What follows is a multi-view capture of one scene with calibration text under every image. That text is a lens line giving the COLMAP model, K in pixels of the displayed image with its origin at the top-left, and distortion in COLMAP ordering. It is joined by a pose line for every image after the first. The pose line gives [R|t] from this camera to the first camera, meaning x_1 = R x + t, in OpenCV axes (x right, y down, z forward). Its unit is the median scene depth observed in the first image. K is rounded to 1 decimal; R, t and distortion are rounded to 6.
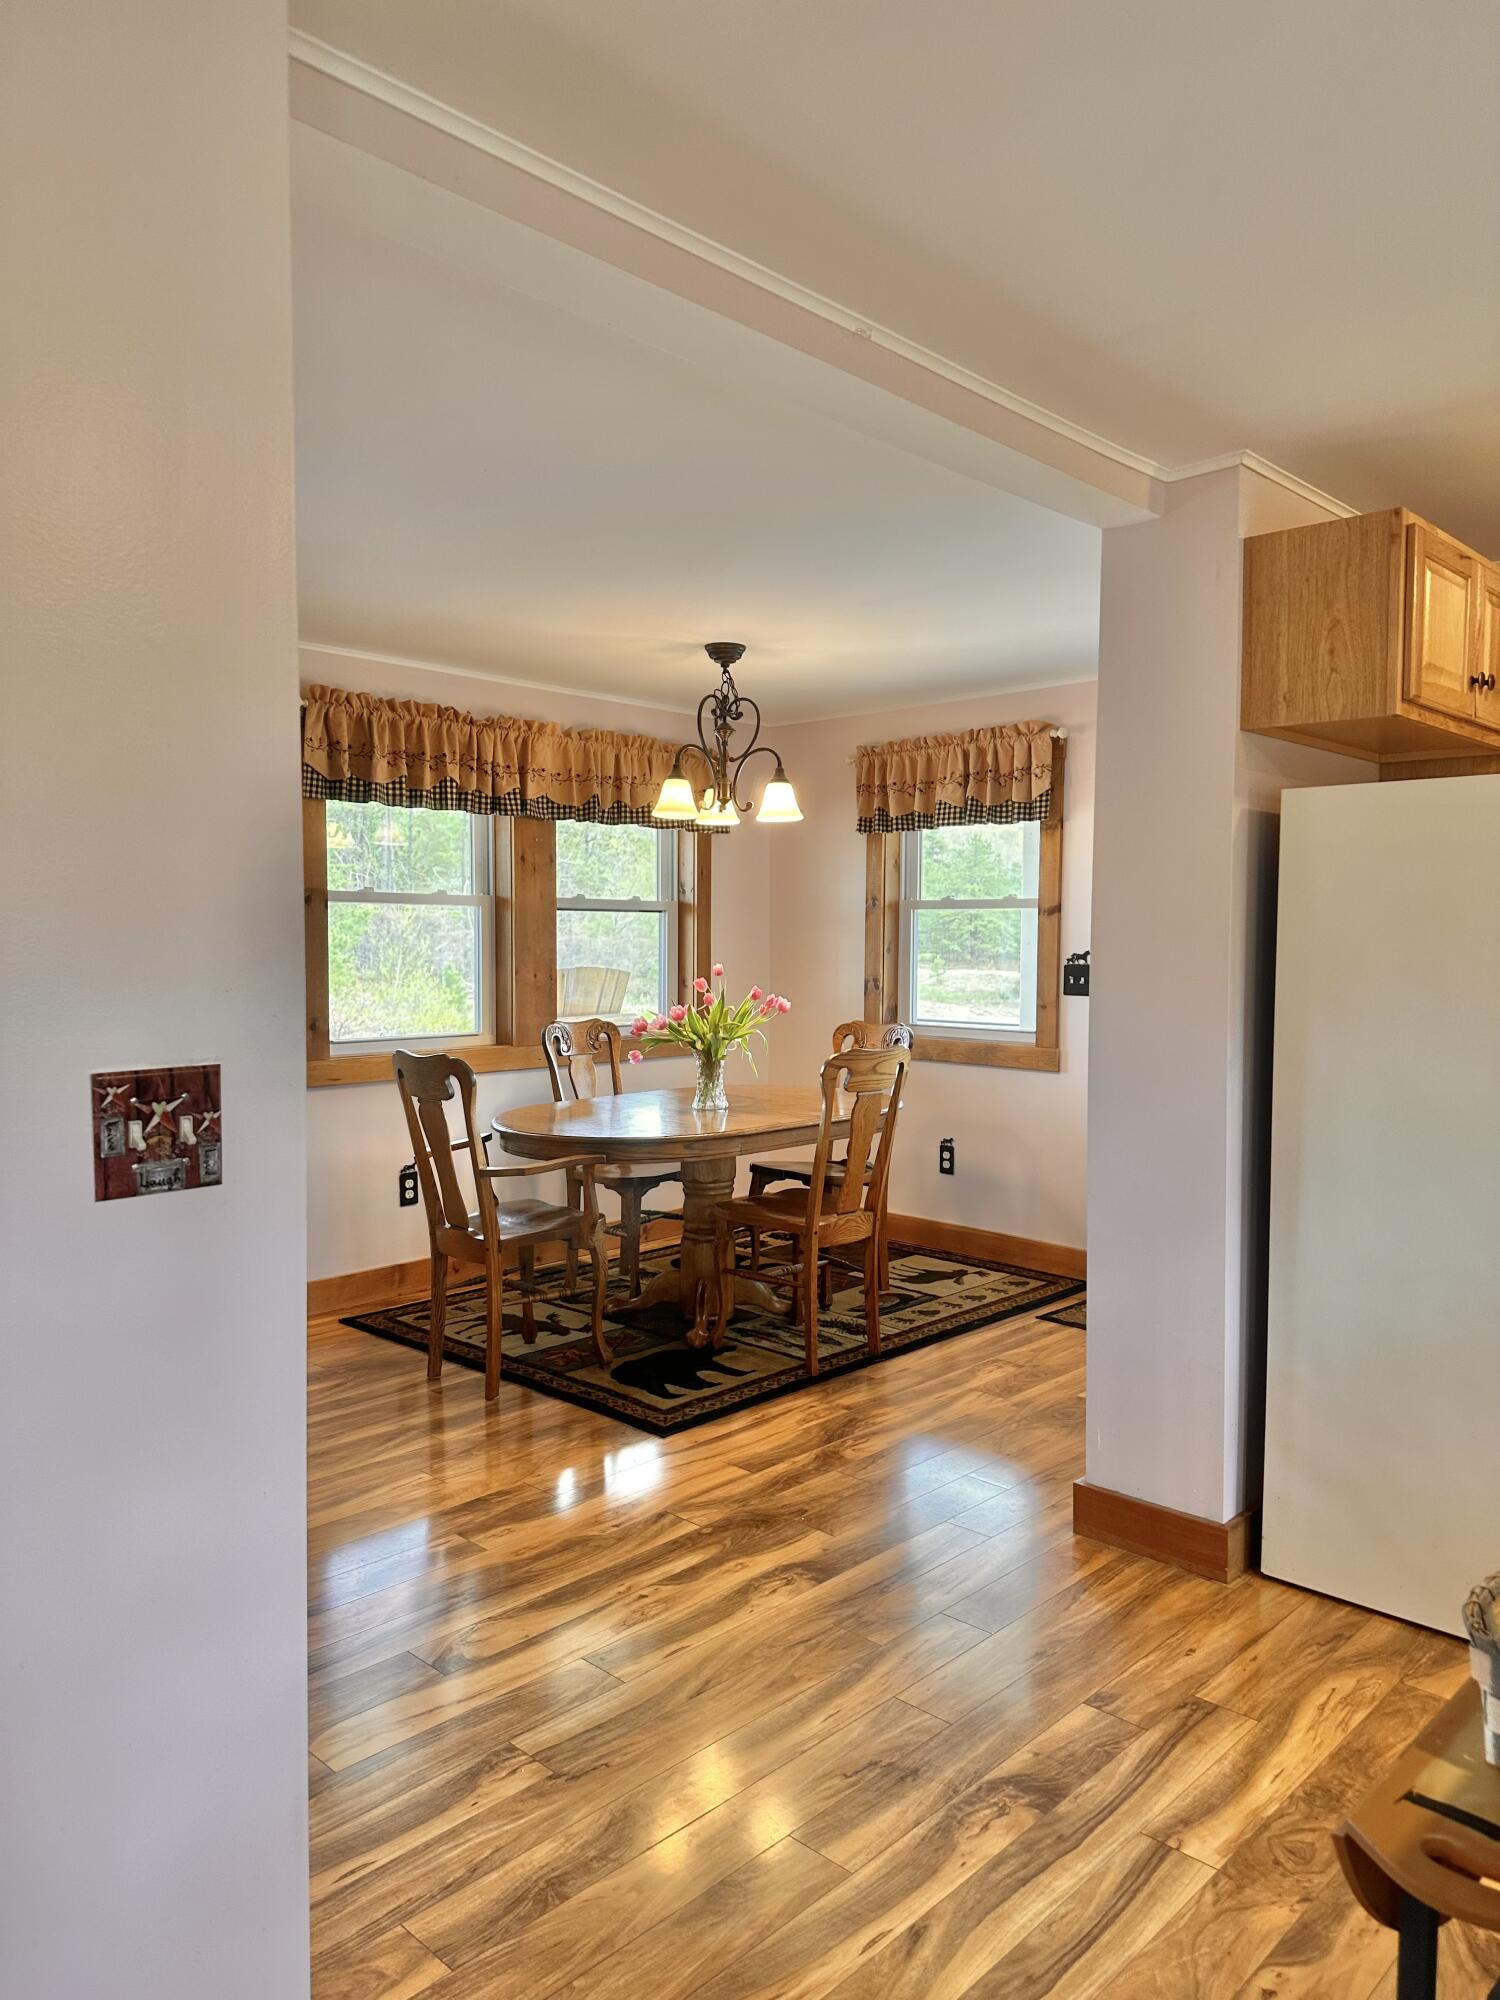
lens RADIAL K [[1394.3, 0, 746.9], [0, 1394.3, 1017.1], [0, 0, 1]] dist [0.088116, -0.124701]
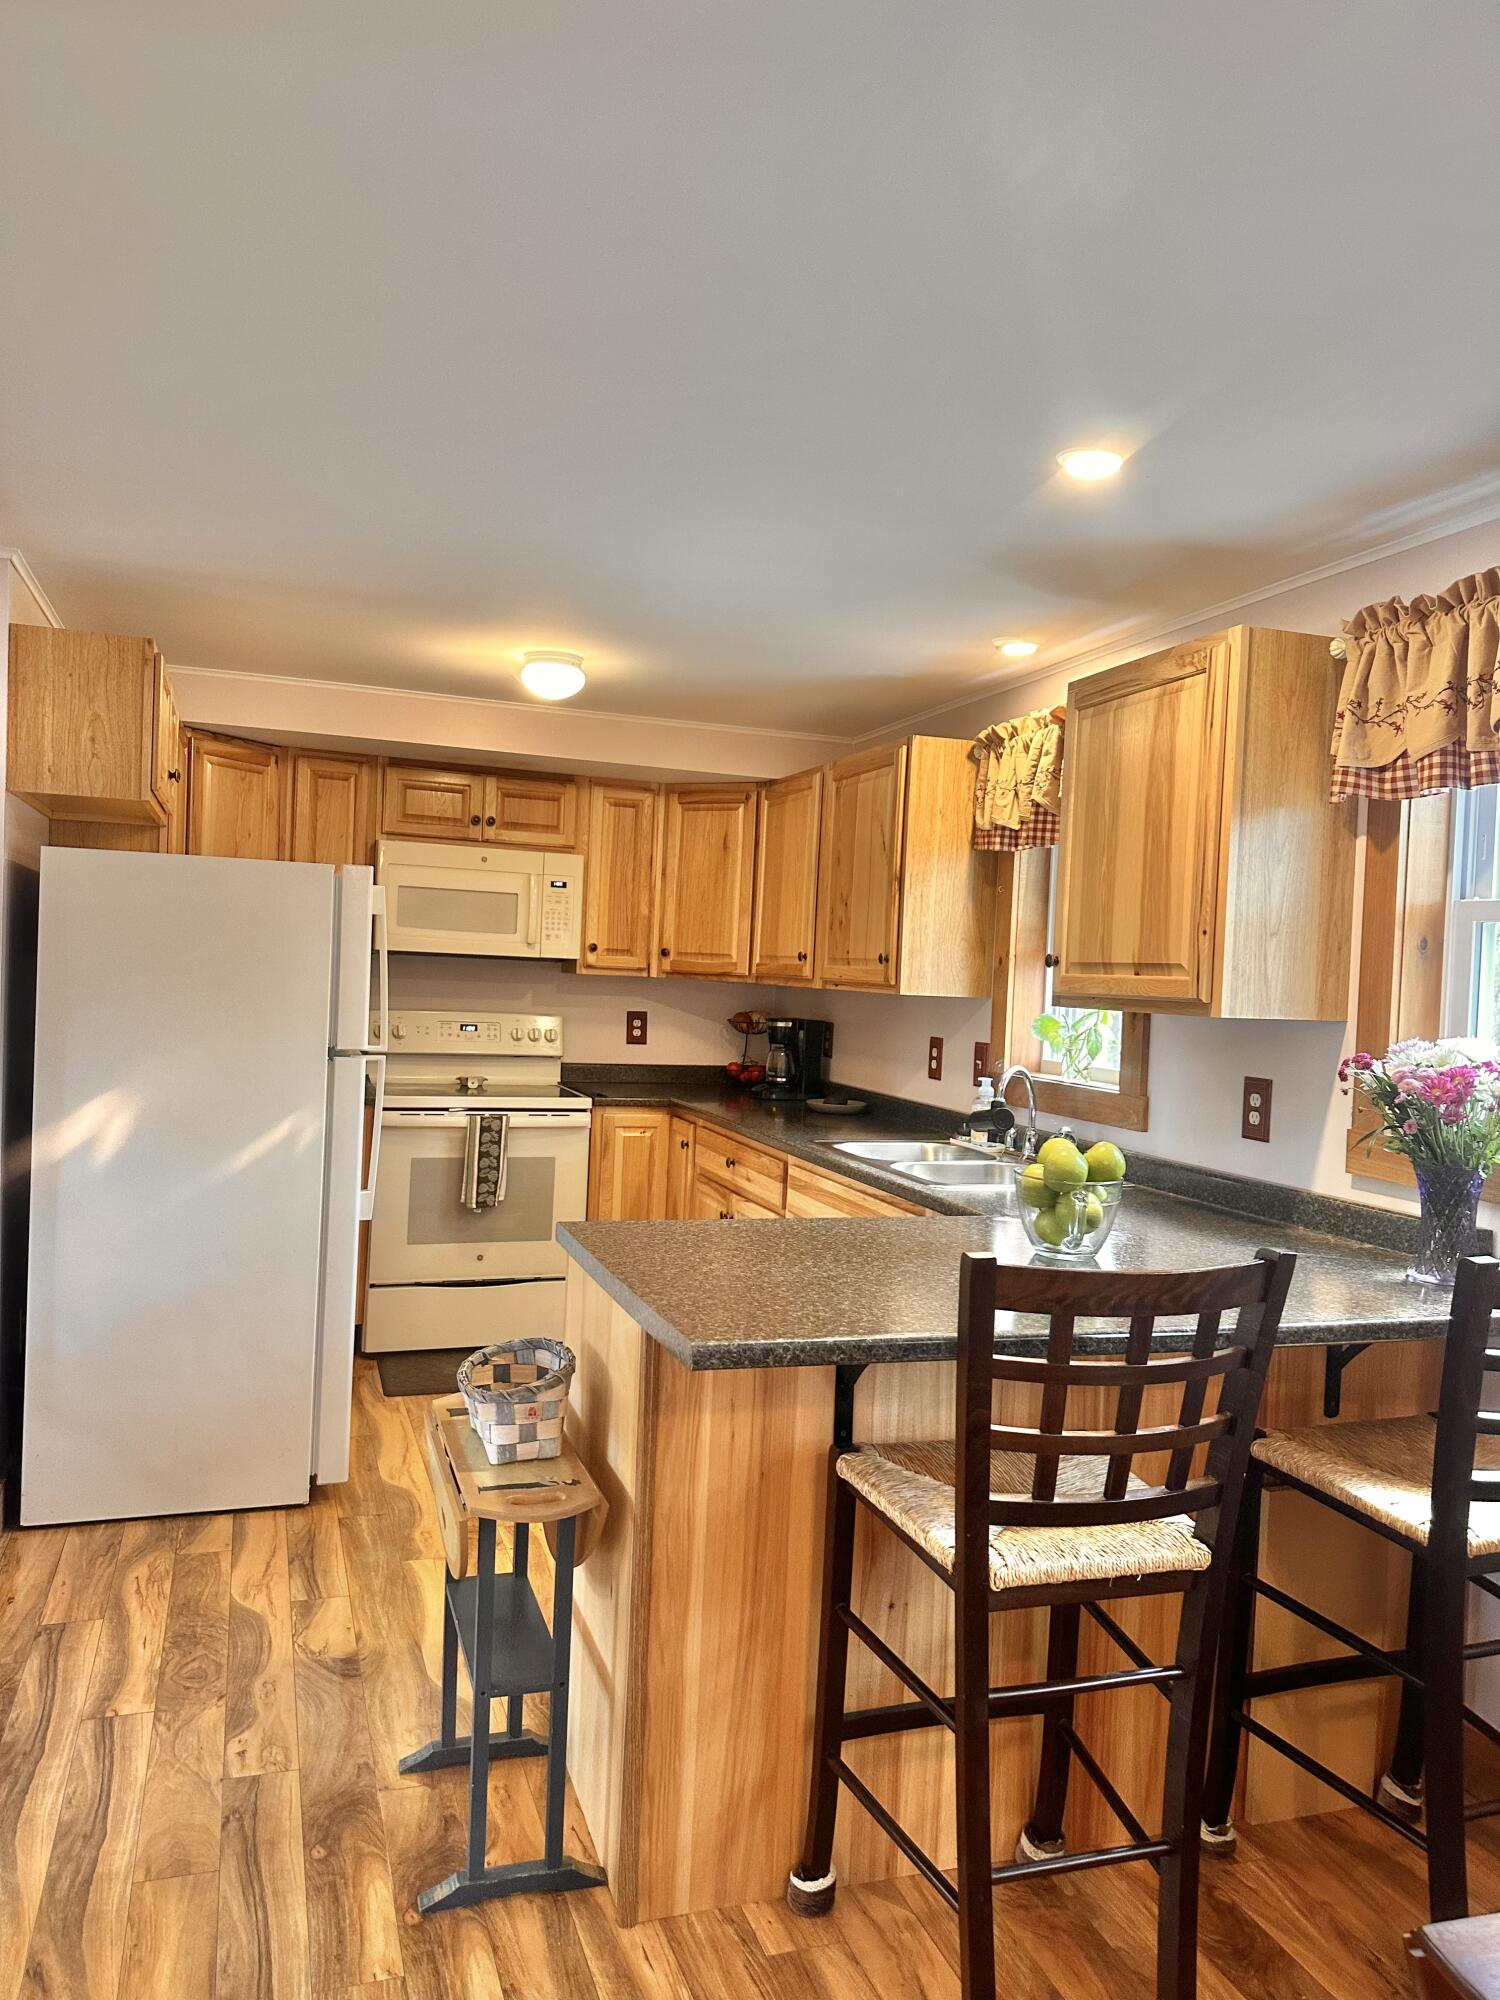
lens RADIAL K [[1394.0, 0, 751.2], [0, 1394.0, 1008.7], [0, 0, 1]] dist [0.071620, -0.092809]
pose [[0.453079, -0.007886, 0.891436, -0.285008], [0.010858, 0.999936, 0.003327, -0.017311], [-0.891404, 0.008172, 0.453135, -0.035957]]
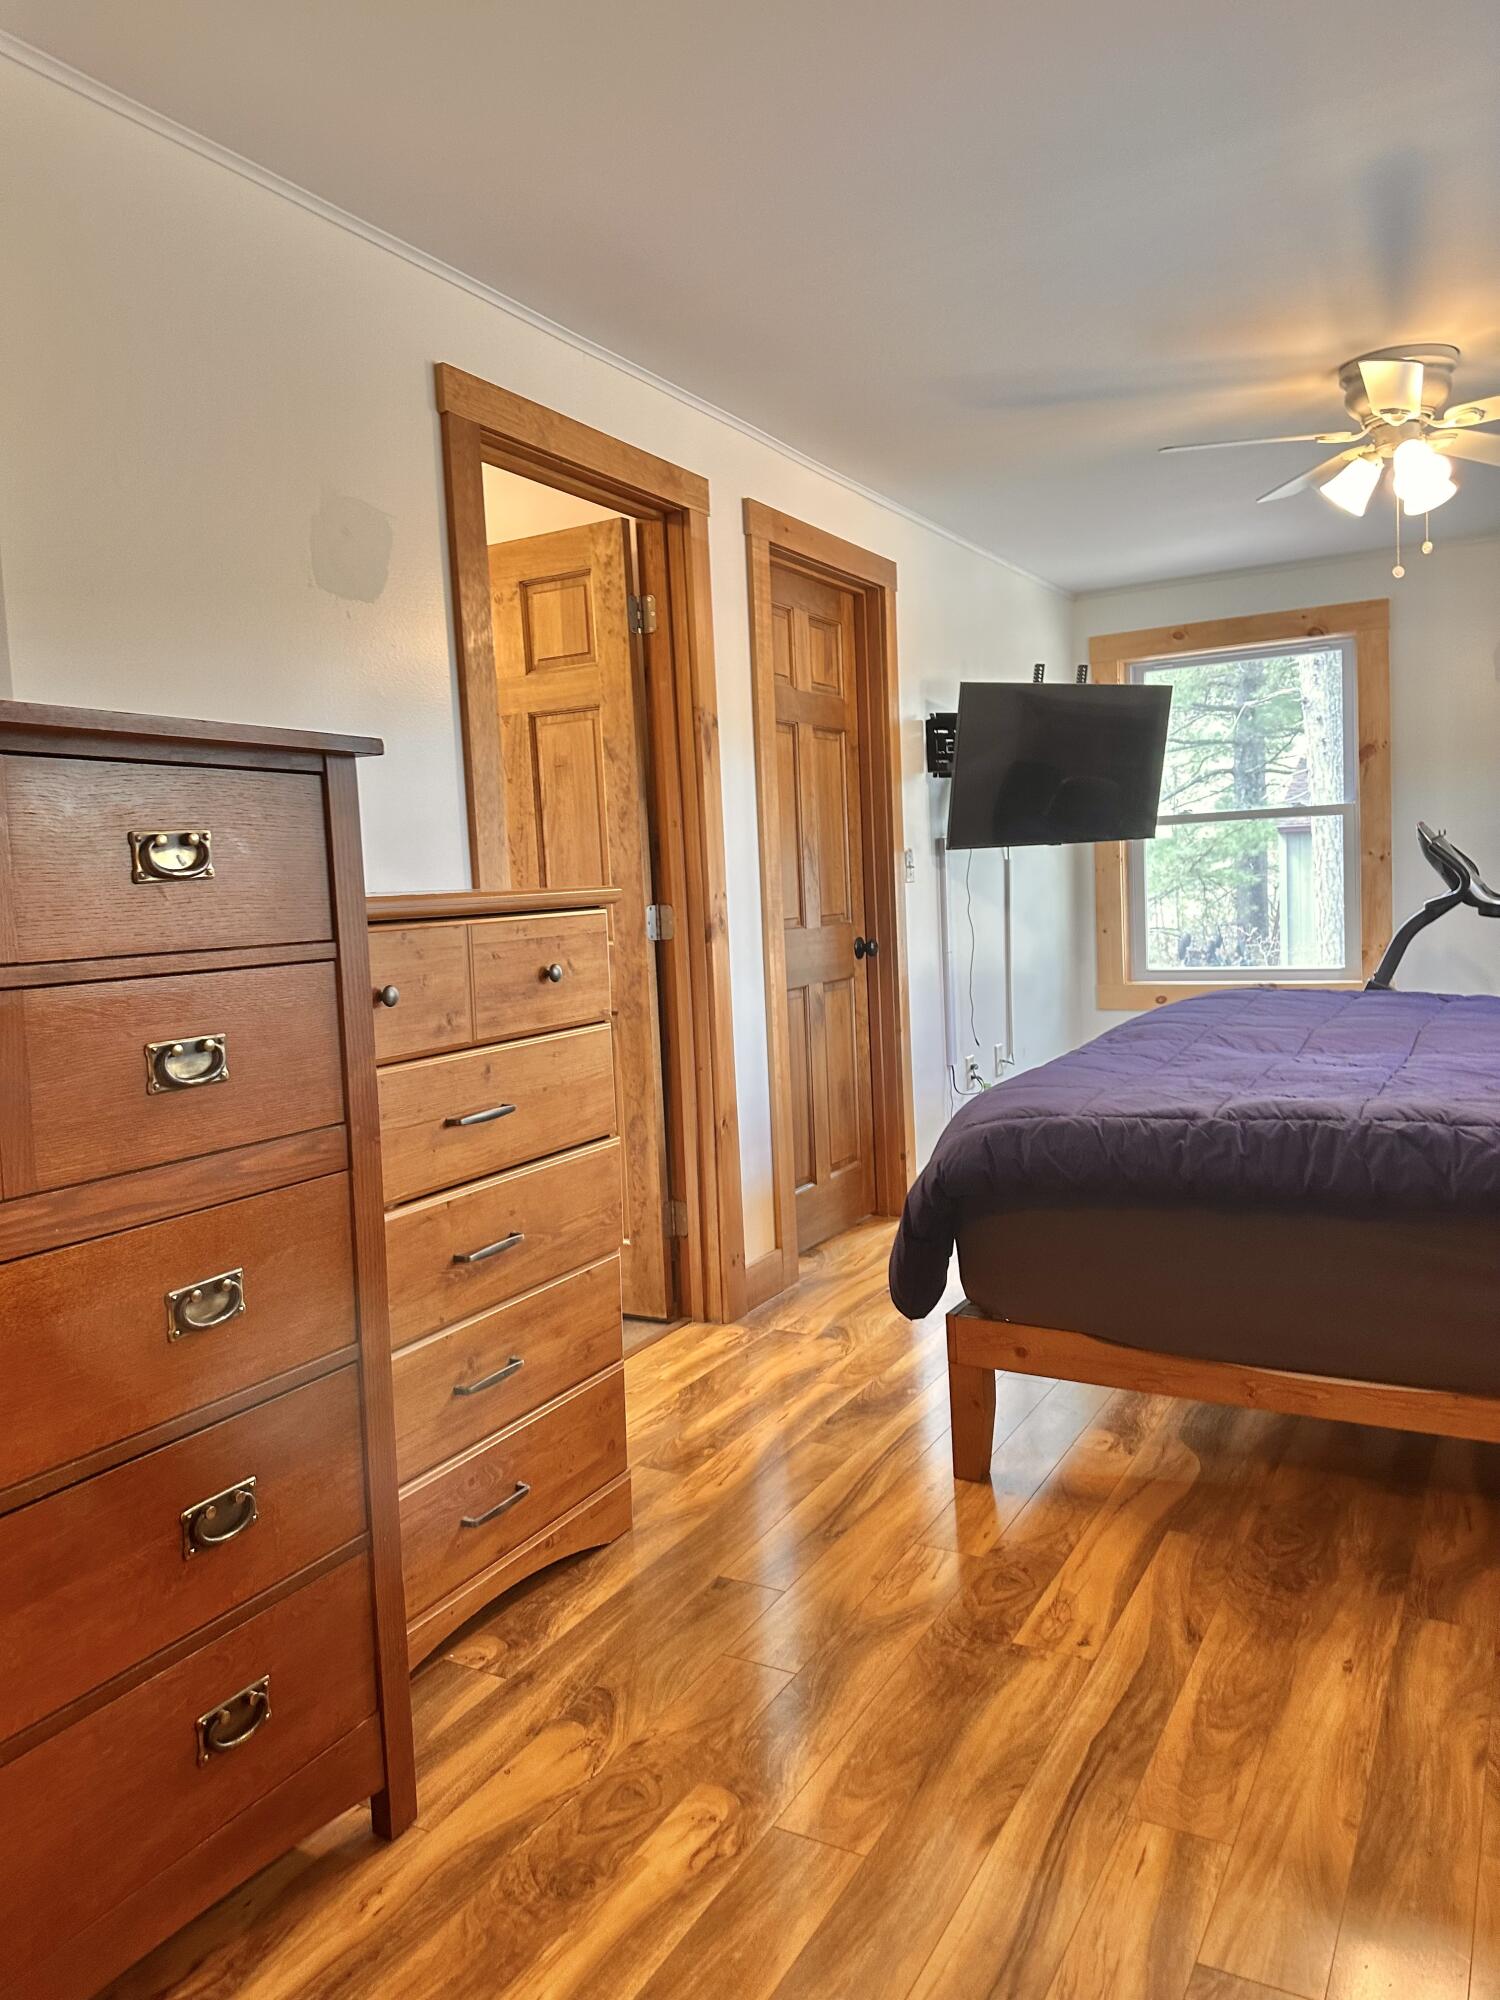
lens RADIAL K [[1369.3, 0, 753.7], [0, 1369.3, 997.5], [0, 0, 1]] dist [0.068108, 0.000516]
pose [[-0.971859, 0.063231, -0.226919, 0.298871], [0.031582, 0.989579, 0.140482, -0.009653], [0.233437, 0.129362, -0.963729, 0.846963]]
